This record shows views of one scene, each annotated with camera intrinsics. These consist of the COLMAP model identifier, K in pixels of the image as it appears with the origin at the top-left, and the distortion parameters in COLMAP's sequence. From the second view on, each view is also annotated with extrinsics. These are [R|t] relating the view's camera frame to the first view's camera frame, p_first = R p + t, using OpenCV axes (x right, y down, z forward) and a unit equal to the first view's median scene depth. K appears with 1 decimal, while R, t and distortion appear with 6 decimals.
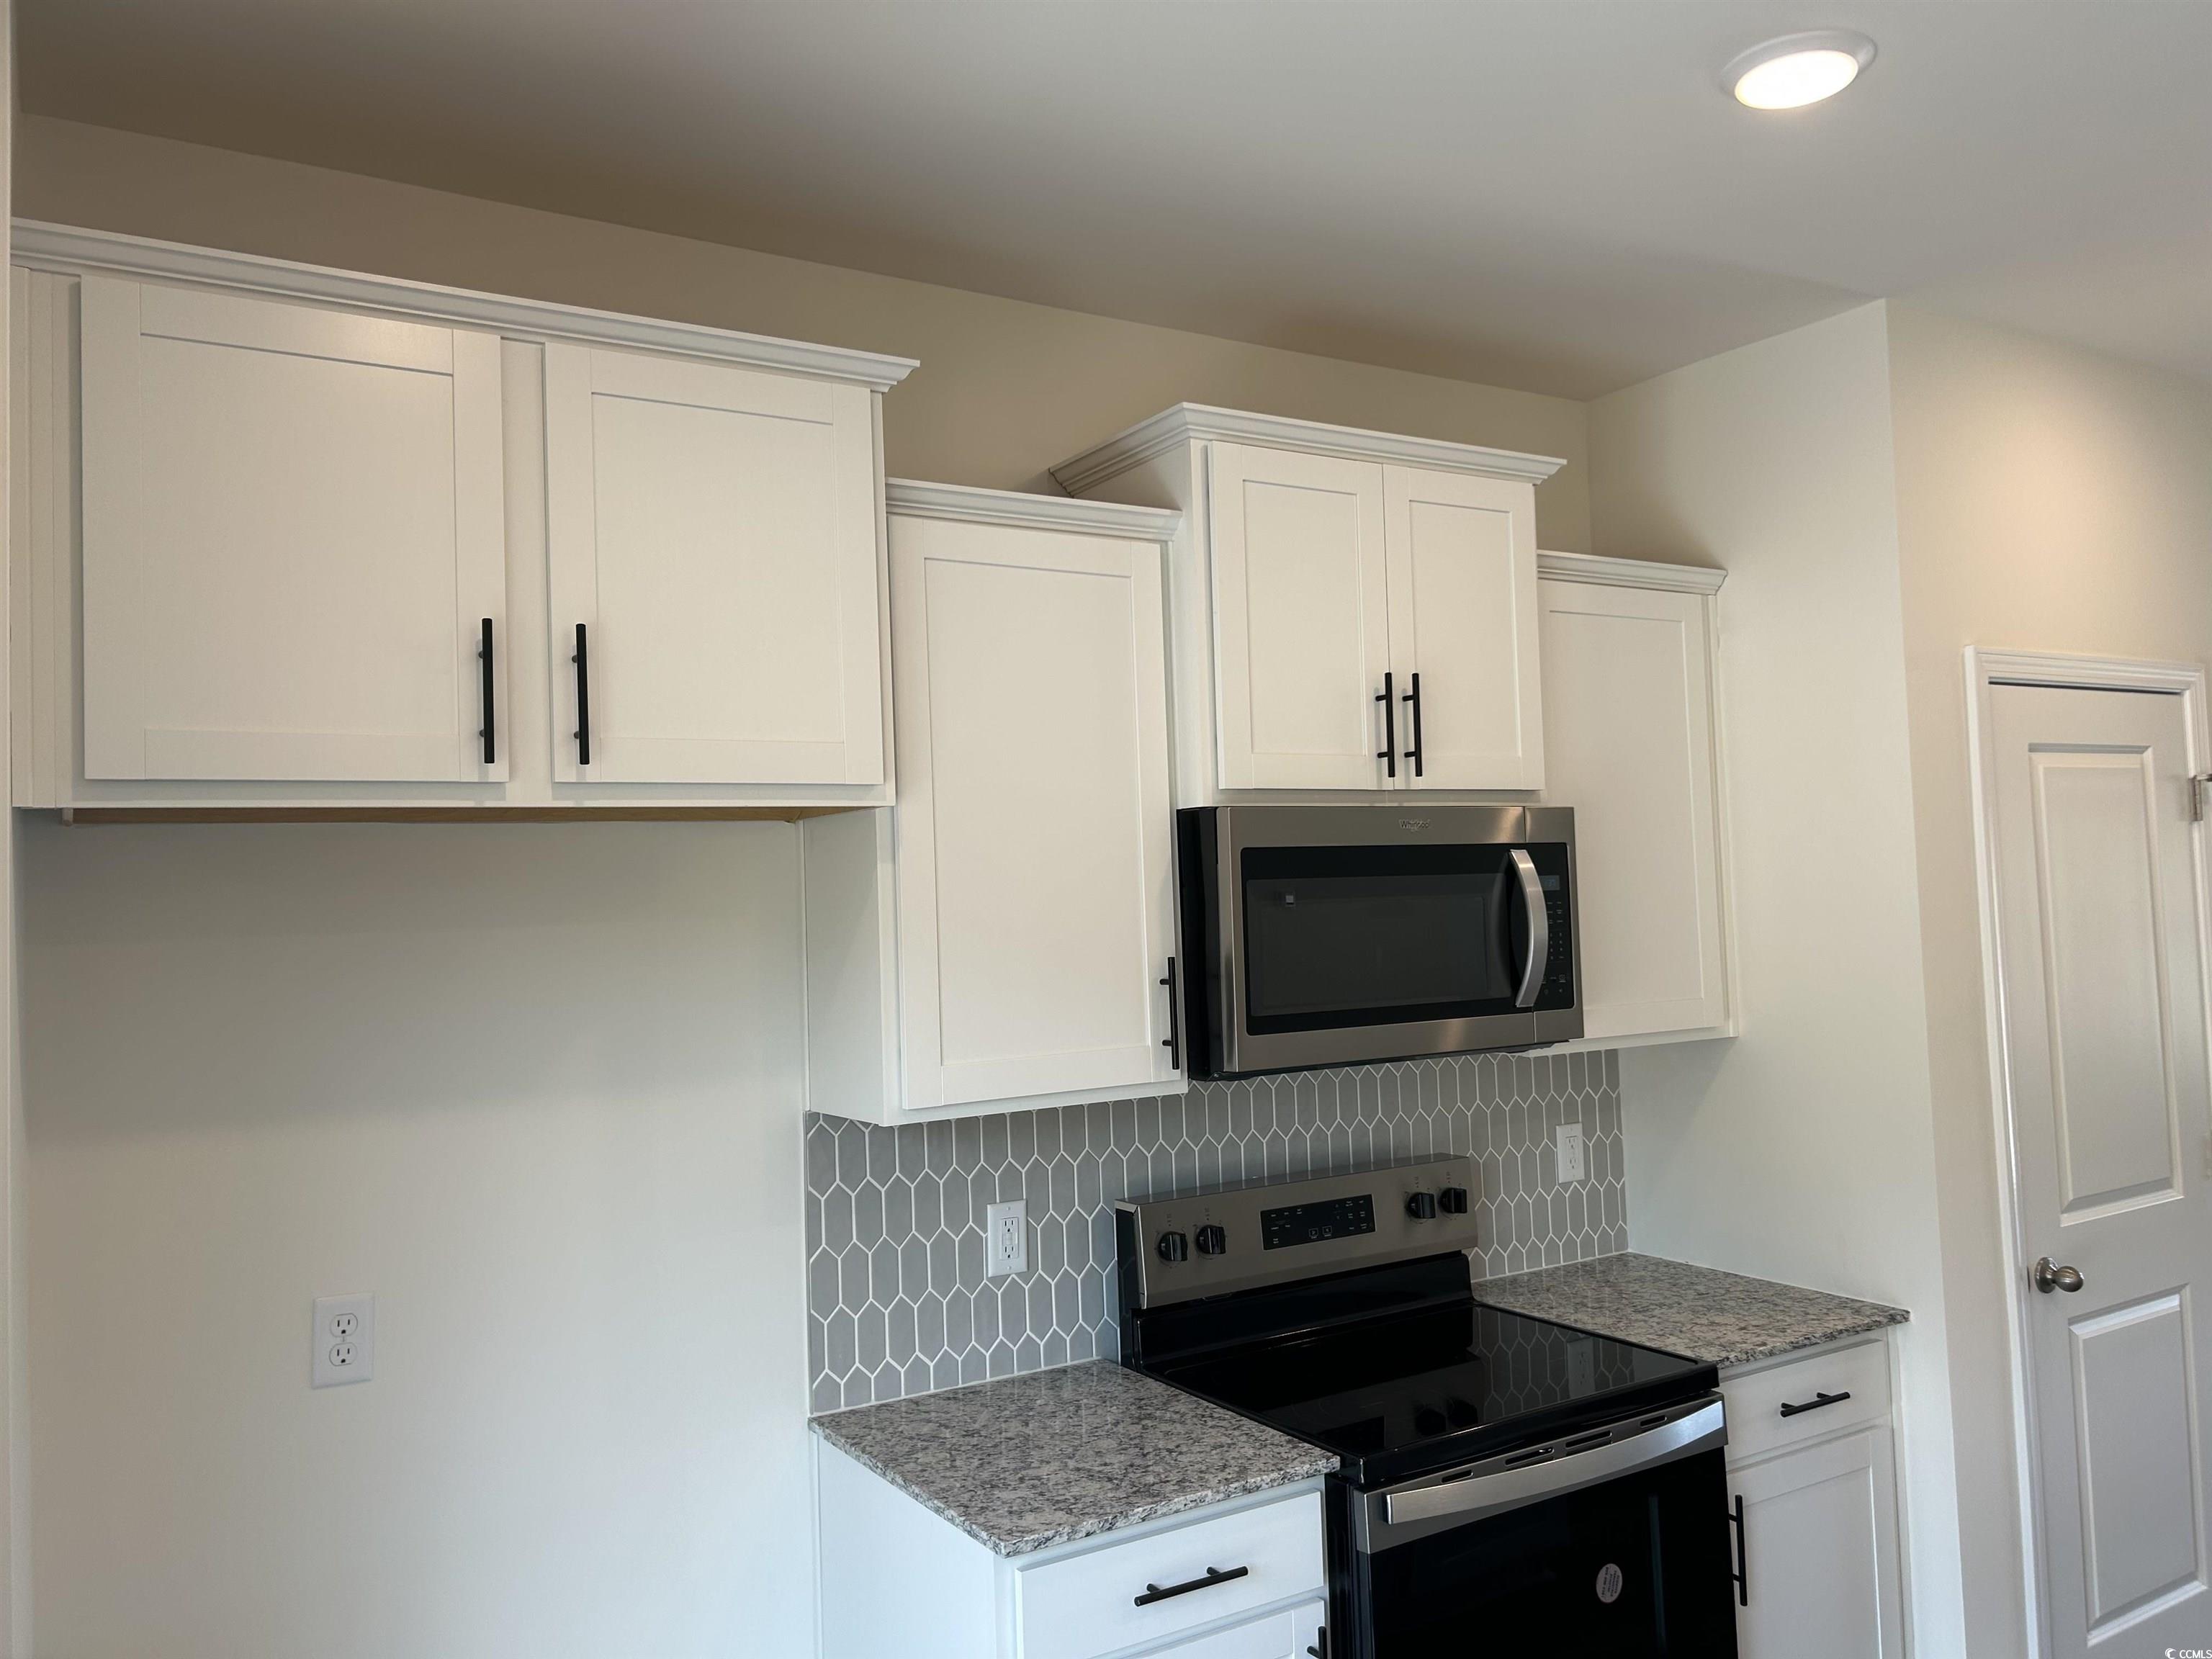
lens RADIAL K [[1686.2, 0, 1053.3], [0, 1686.2, 813.4], [0, 0, 1]] dist [0.051613, -0.064356]
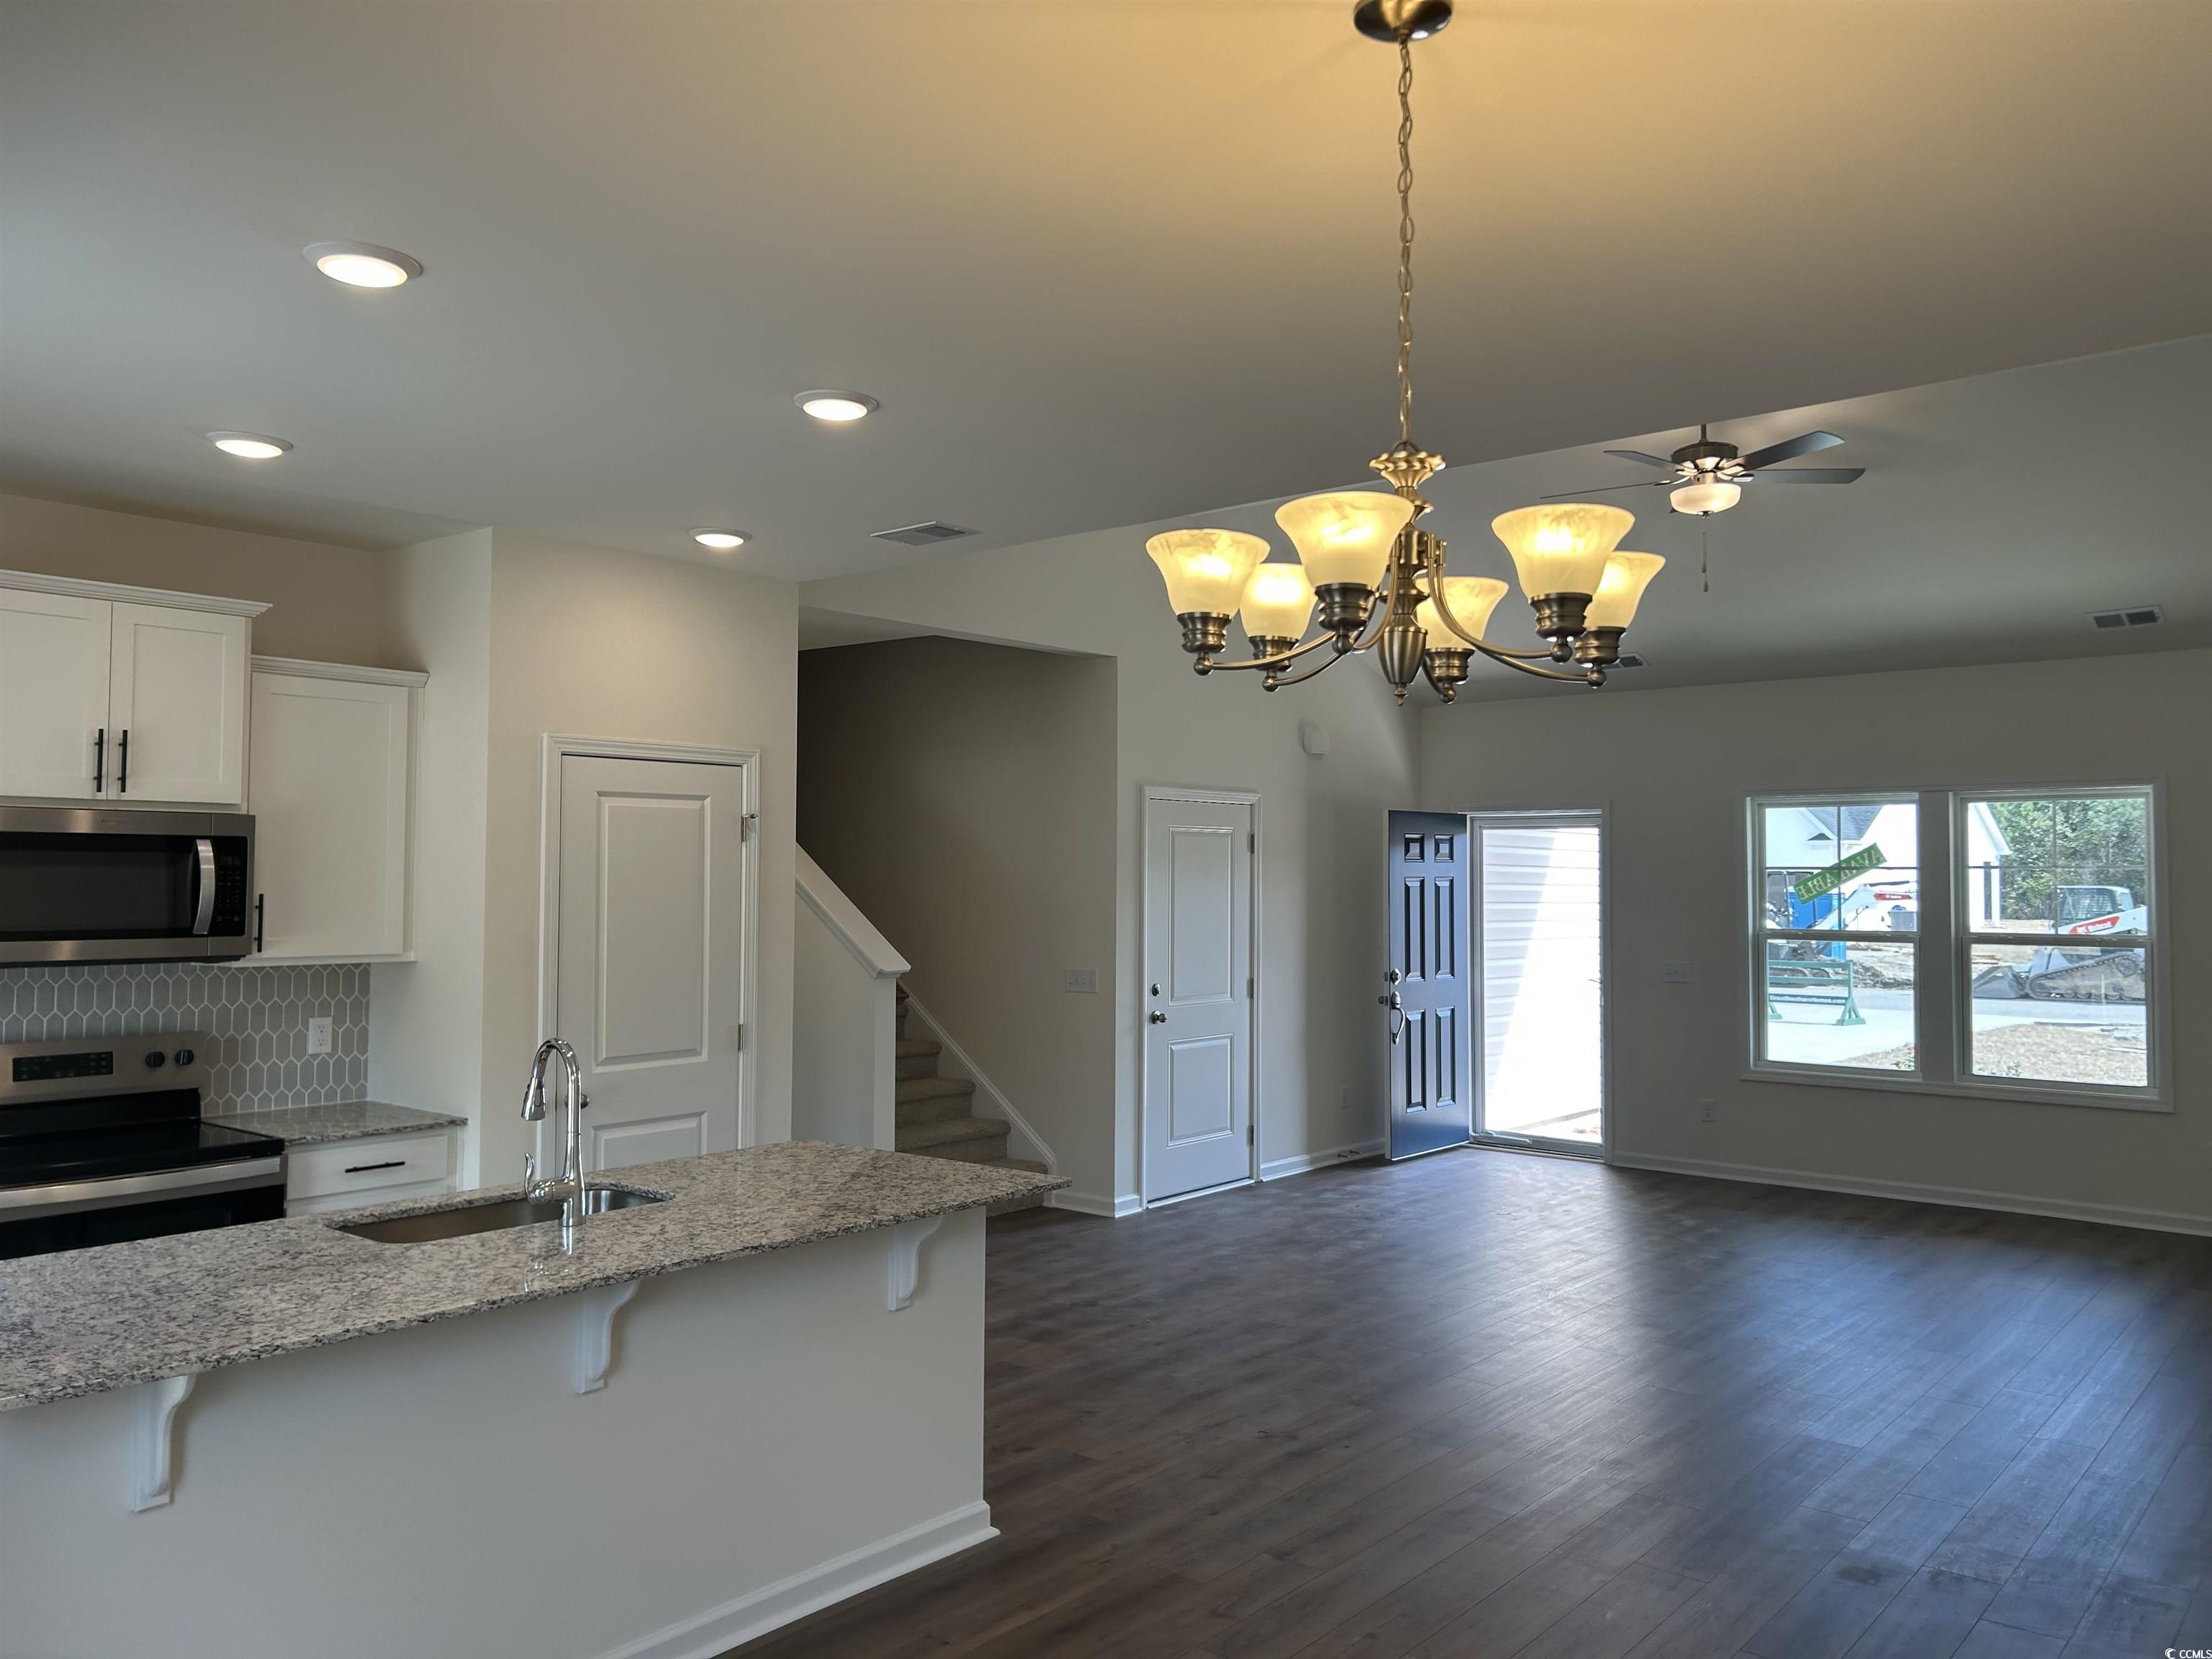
lens RADIAL K [[1686.2, 0, 1117.3], [0, 1686.2, 803.8], [0, 0, 1]] dist [0.051613, -0.064356]
pose [[0.939368, 0.053703, 0.338680, 0.493158], [-0.054239, 0.998497, -0.007889, -0.043914], [-0.338595, -0.010959, 0.940868, -0.784259]]
